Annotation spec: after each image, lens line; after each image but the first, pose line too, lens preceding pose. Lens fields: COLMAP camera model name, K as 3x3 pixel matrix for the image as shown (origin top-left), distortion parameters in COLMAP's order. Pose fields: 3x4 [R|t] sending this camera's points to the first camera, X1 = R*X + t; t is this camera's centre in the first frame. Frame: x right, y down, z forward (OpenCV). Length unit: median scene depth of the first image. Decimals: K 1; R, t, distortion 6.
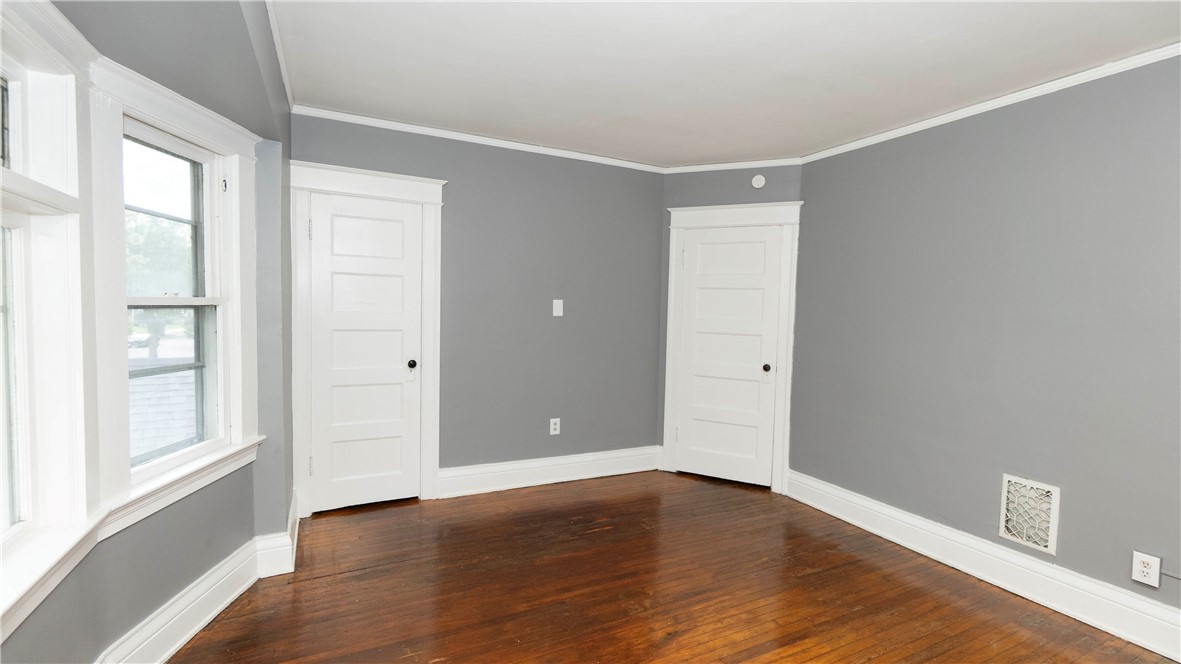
lens RADIAL K [[504.3, 0, 588.6], [0, 504.3, 333.2], [0, 0, 1]] dist [-0.003551, -0.000241]
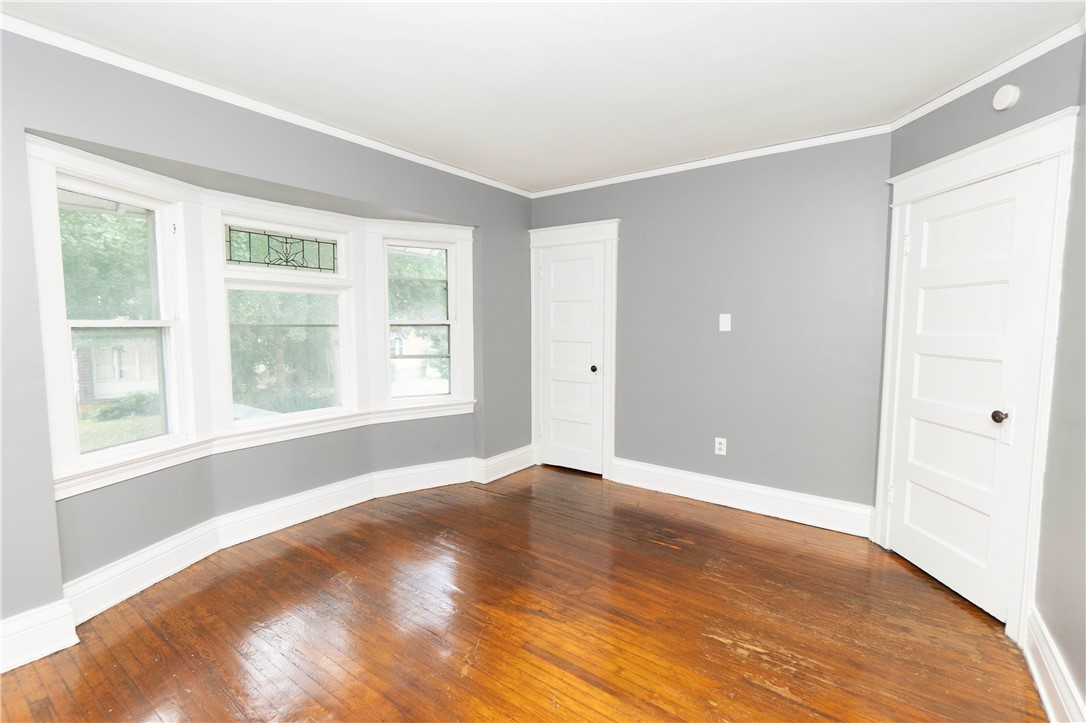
lens RADIAL K [[484.9, 0, 541.0], [0, 484.9, 361.5], [0, 0, 1]] dist [-0.001890, 0.000074]
pose [[0.466924, 0.048568, -0.882963, 0.667467], [-0.034689, 0.998728, 0.036591, 0.002034], [0.883617, 0.013544, 0.468014, 0.301222]]
